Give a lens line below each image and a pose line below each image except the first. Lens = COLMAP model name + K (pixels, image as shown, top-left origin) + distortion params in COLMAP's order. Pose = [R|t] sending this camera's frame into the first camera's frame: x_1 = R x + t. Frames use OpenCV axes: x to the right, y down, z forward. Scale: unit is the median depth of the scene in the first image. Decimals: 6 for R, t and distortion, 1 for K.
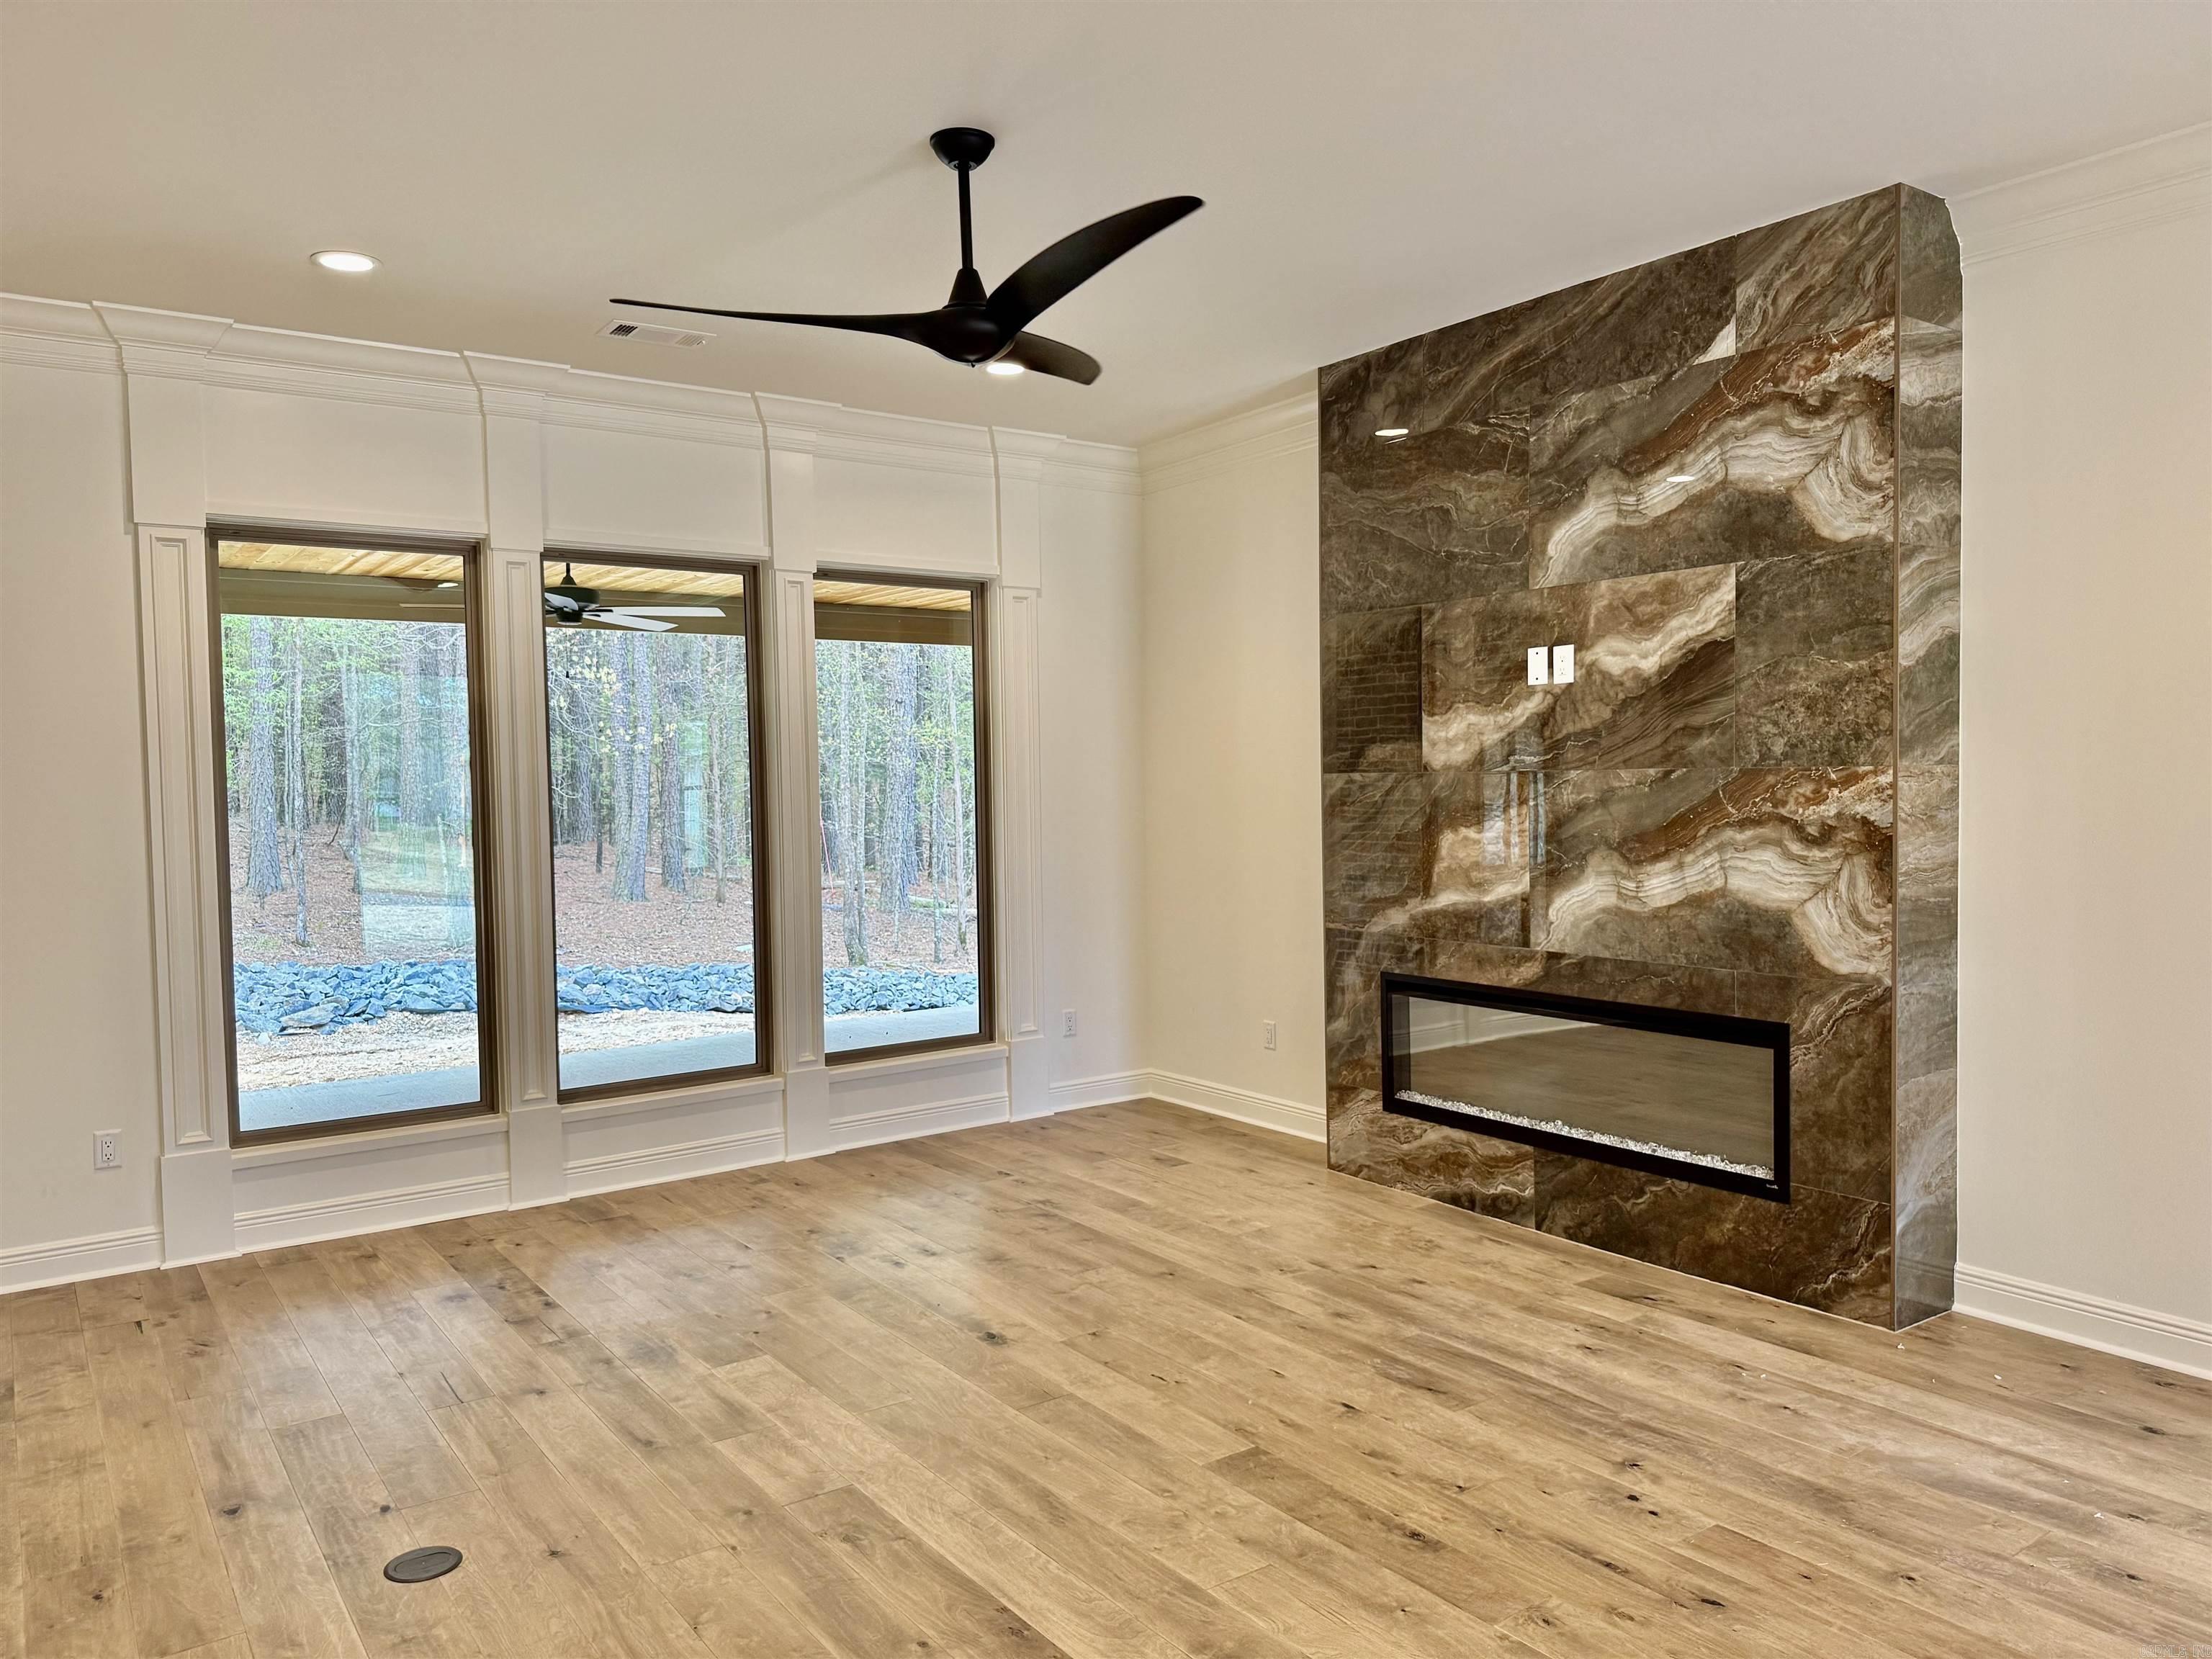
lens RADIAL K [[1540.9, 0, 1107.4], [0, 1540.9, 842.0], [0, 0, 1]] dist [0.172369, -0.331057]
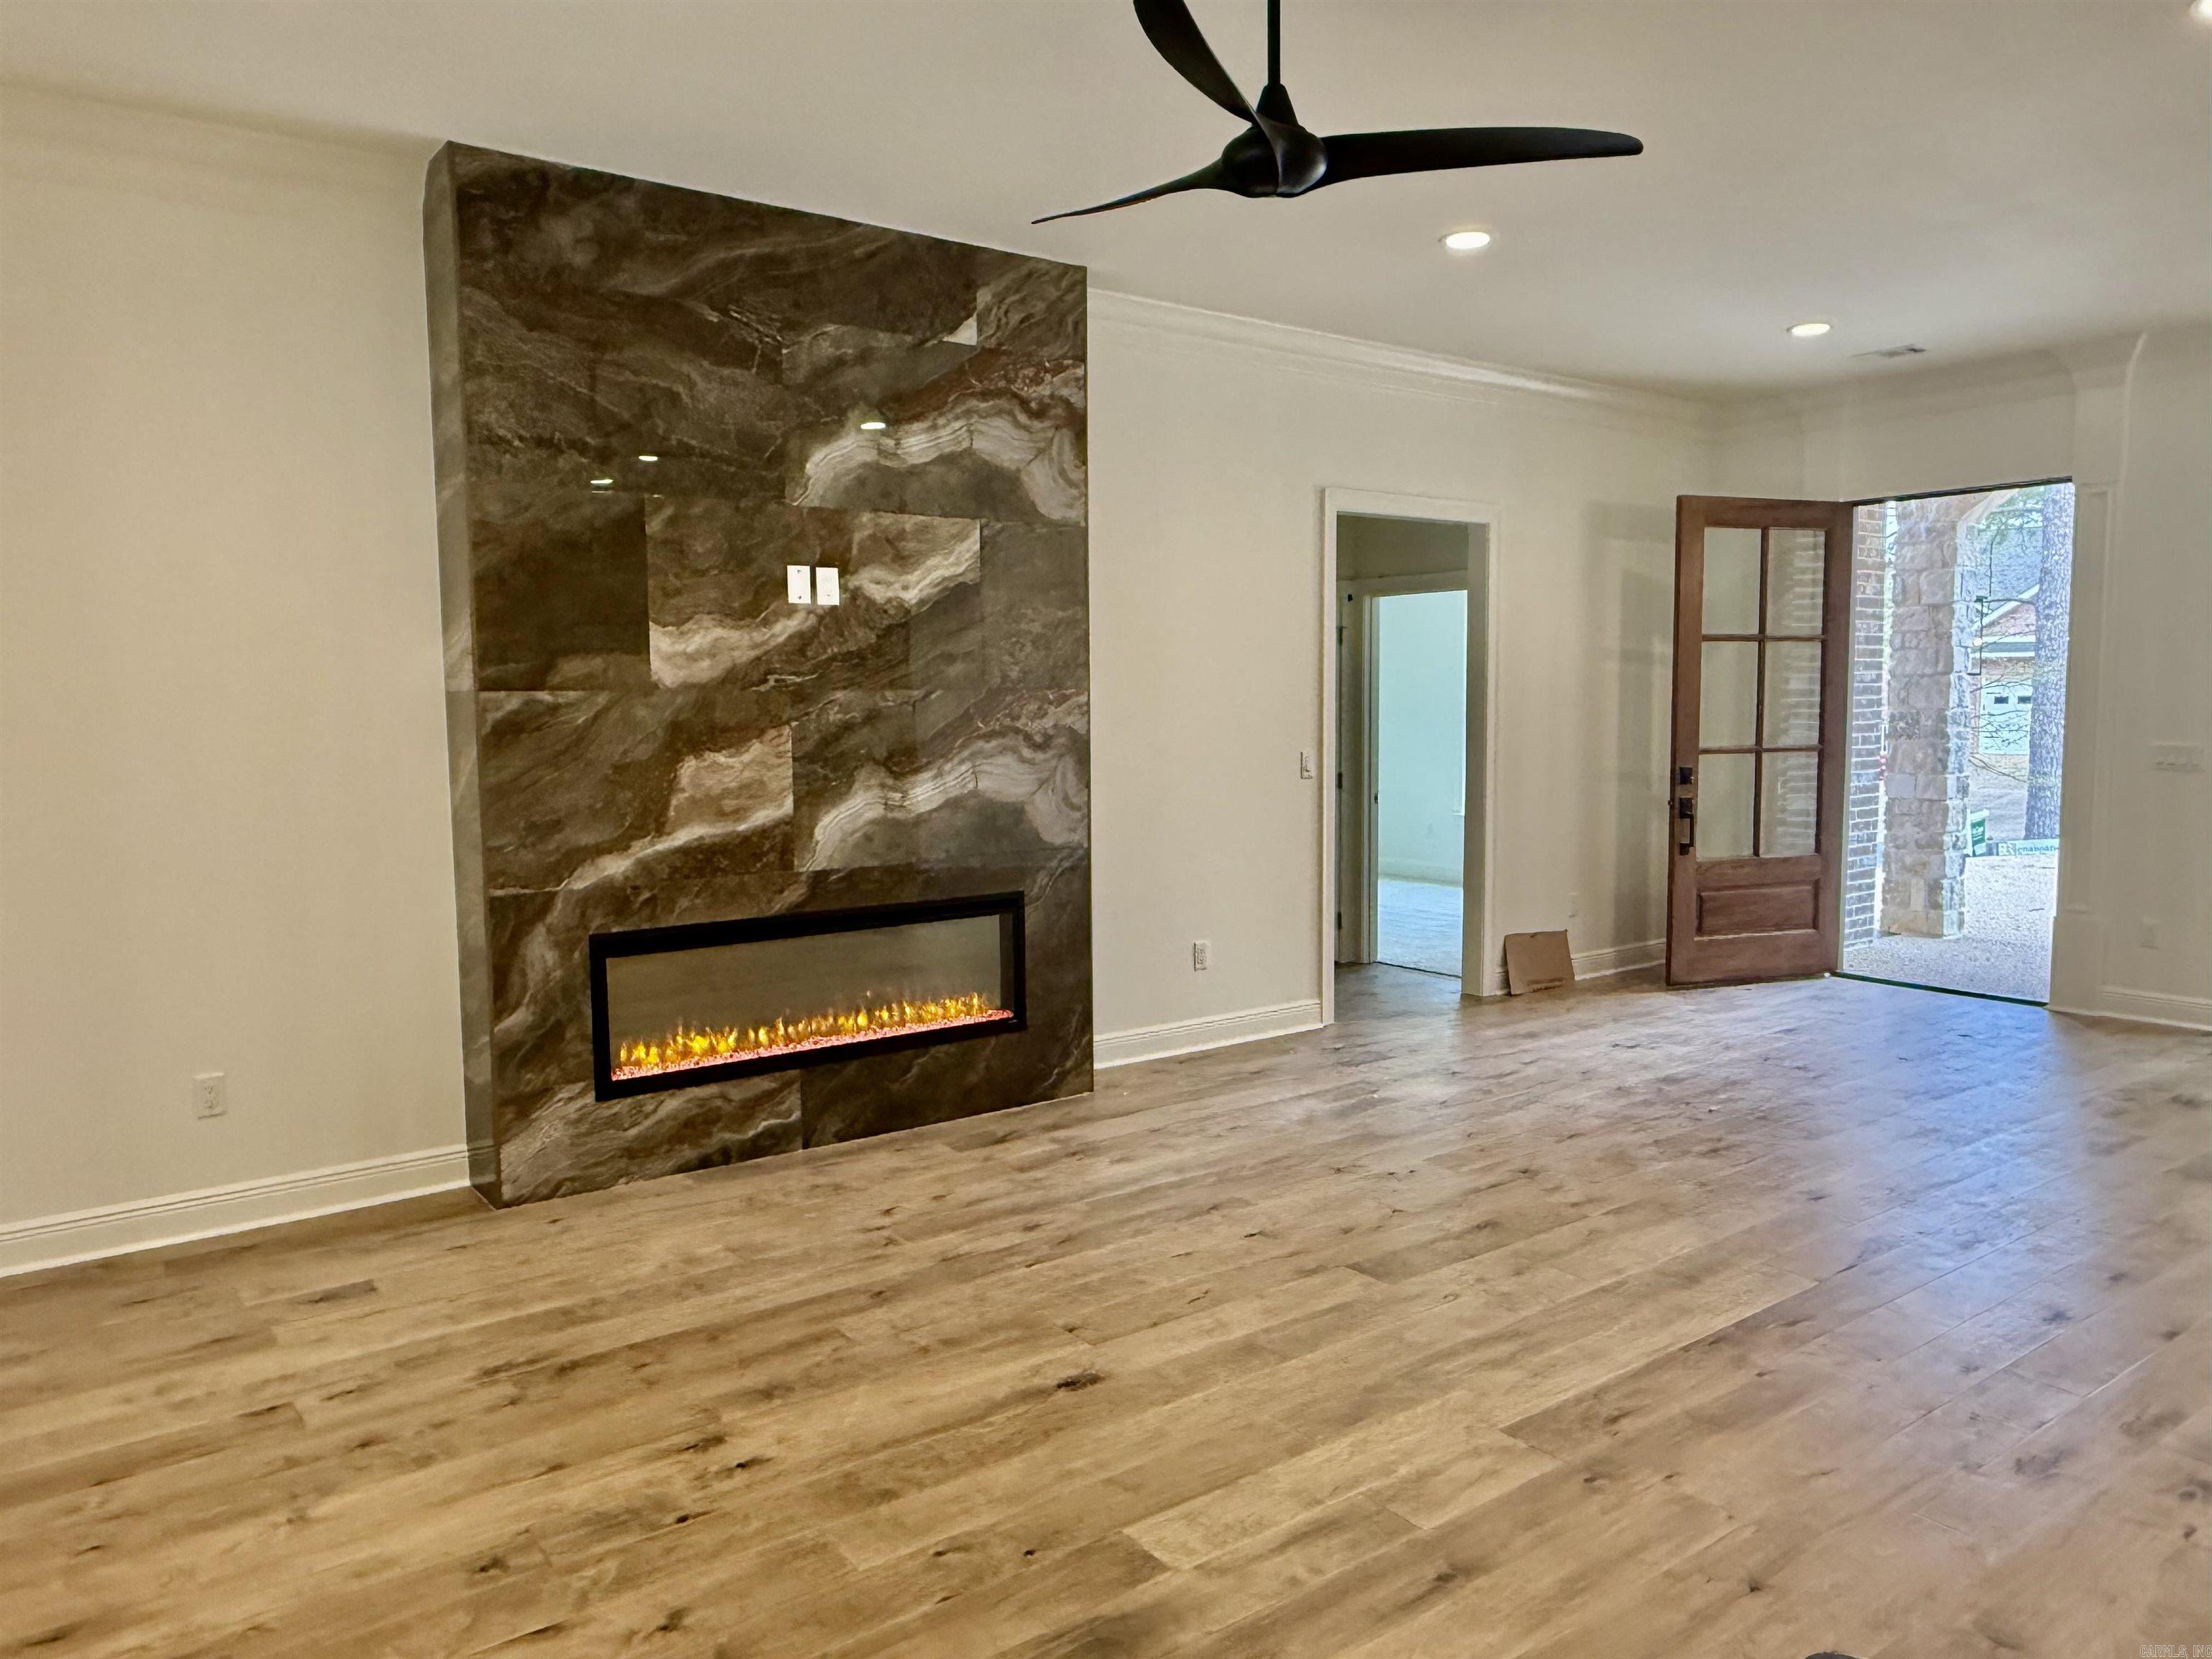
lens RADIAL K [[1509.5, 0, 1092.7], [0, 1509.5, 843.3], [0, 0, 1]] dist [0.003822, -0.005319]
pose [[-0.006240, -0.079582, 0.996809, -0.716522], [0.054256, 0.995333, 0.079803, -0.016209], [-0.998508, 0.054581, -0.001893, 0.852976]]
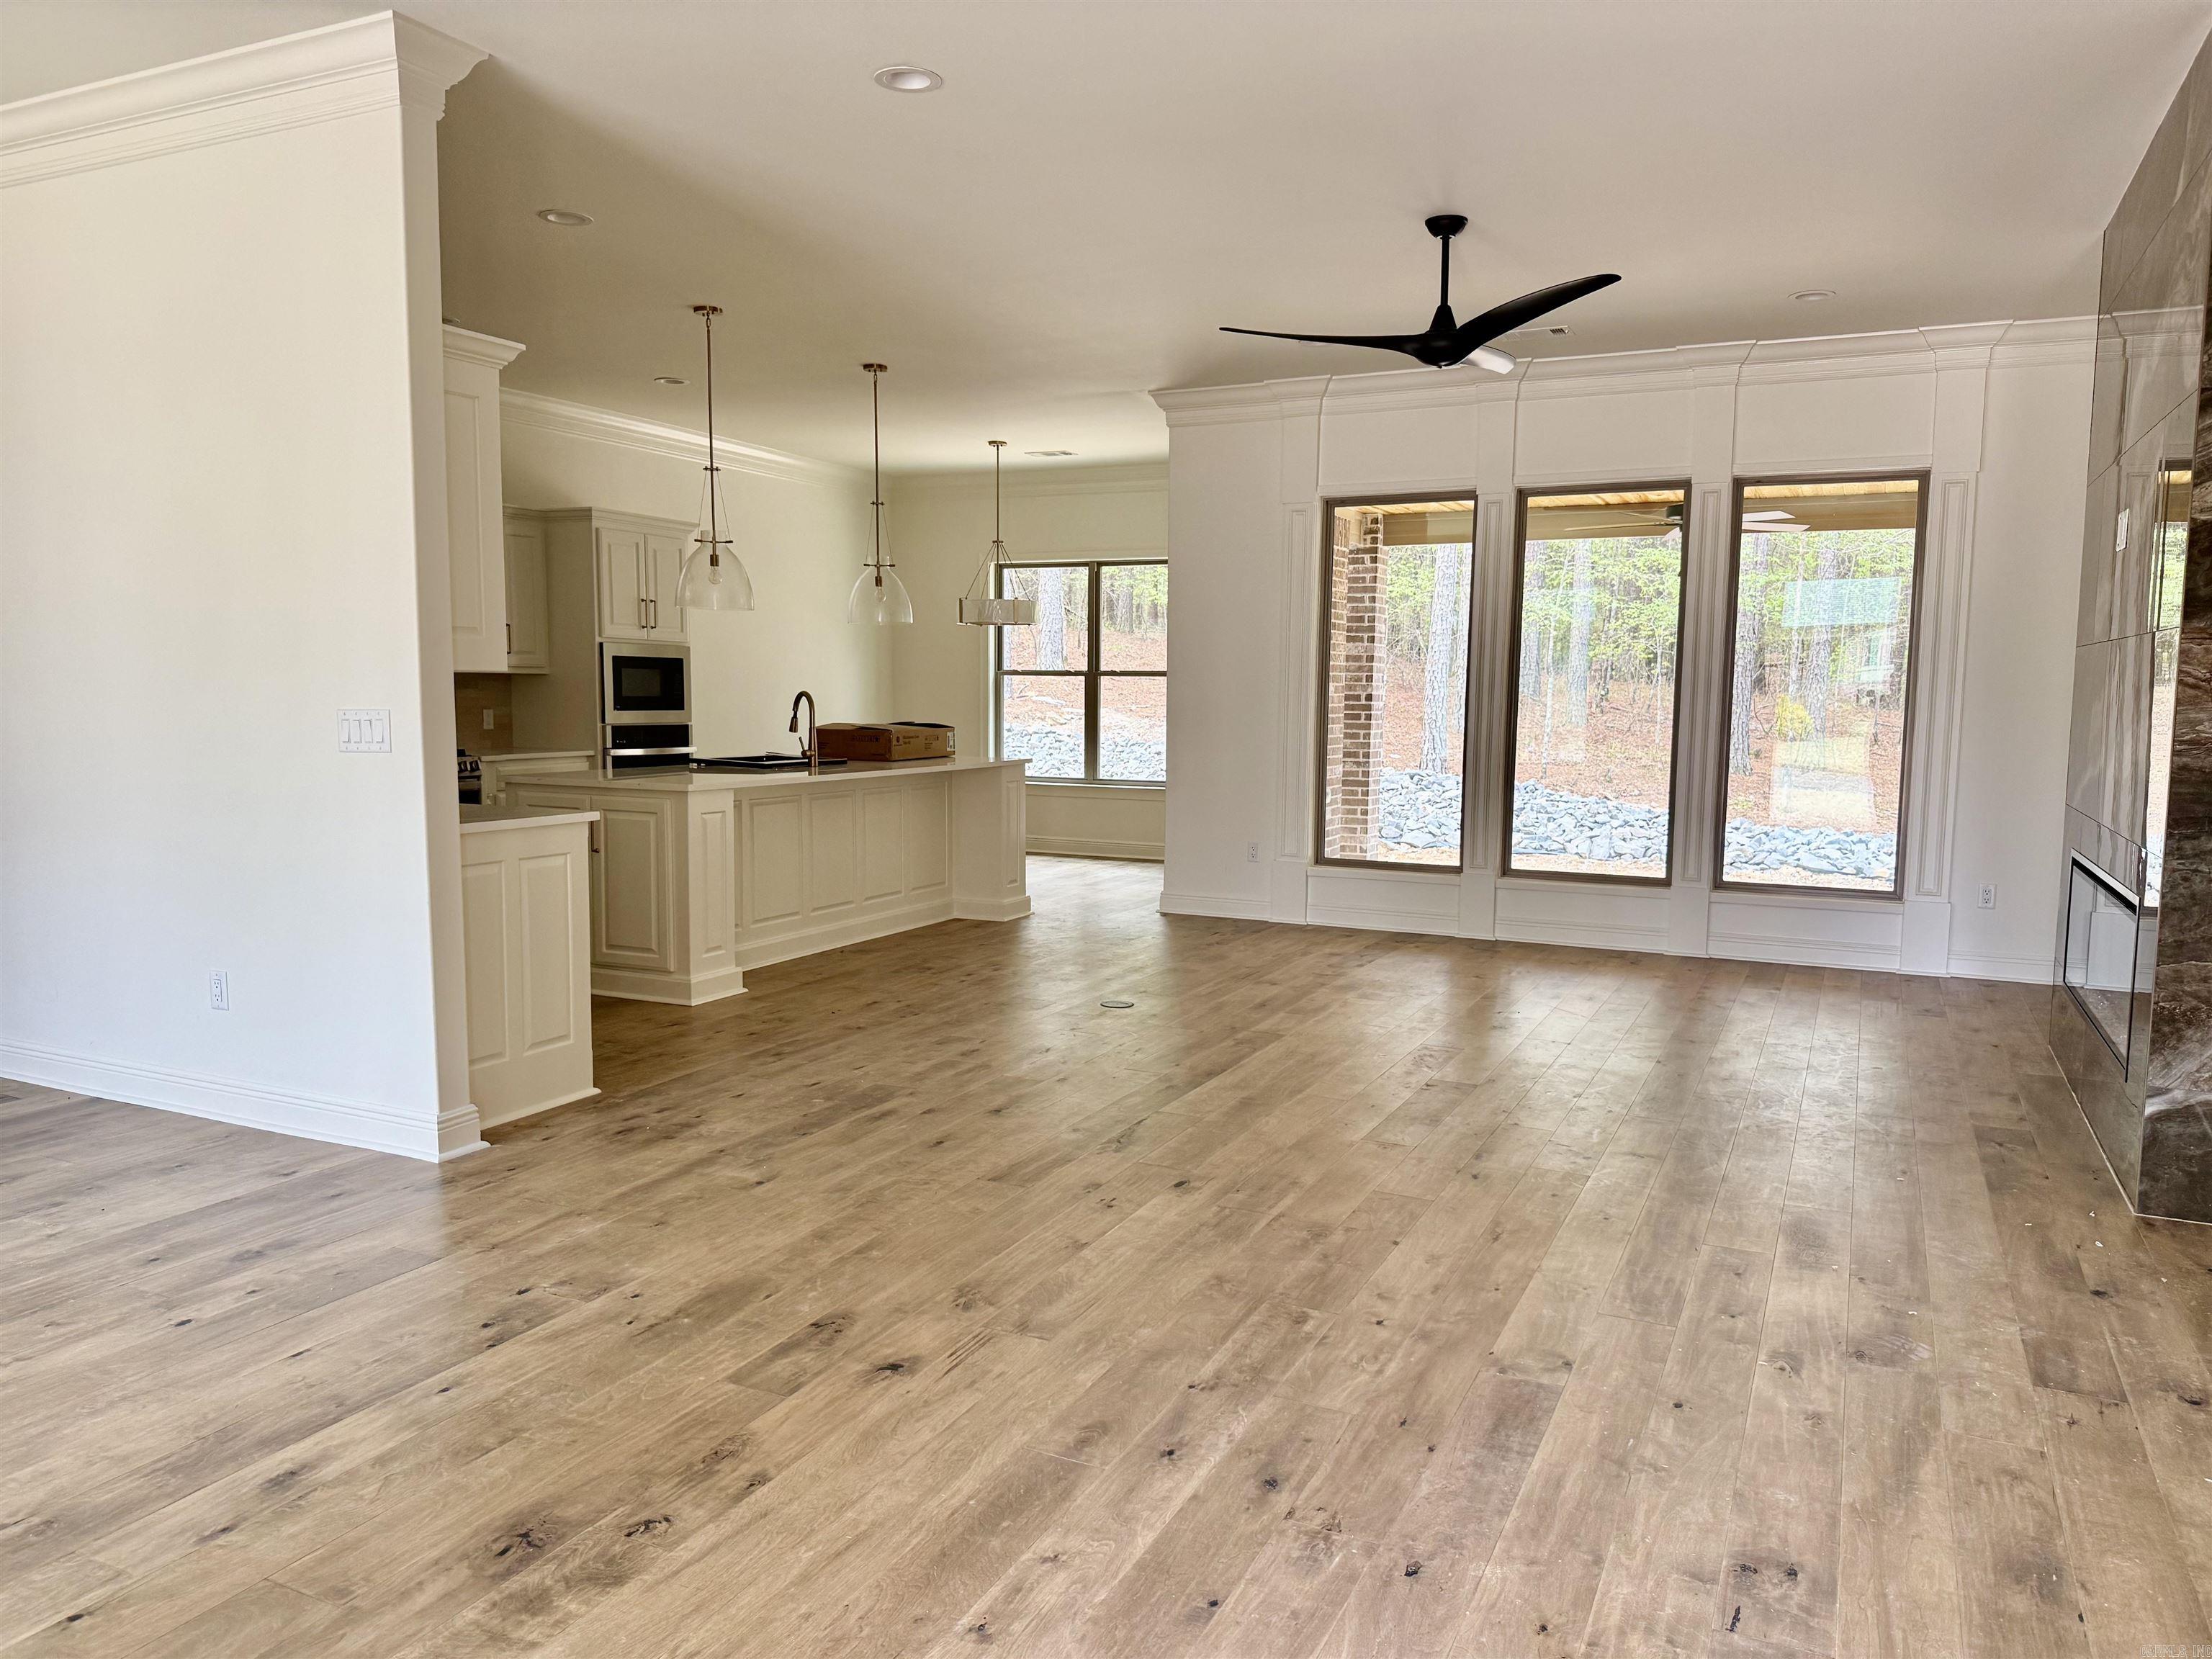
lens RADIAL K [[1540.9, 0, 1107.4], [0, 1540.9, 842.0], [0, 0, 1]] dist [0.172369, -0.331057]
pose [[0.477650, 0.109352, -0.871718, 0.874810], [-0.057051, 0.993990, 0.093430, 0.025191], [0.876696, 0.005105, 0.481018, -0.020662]]
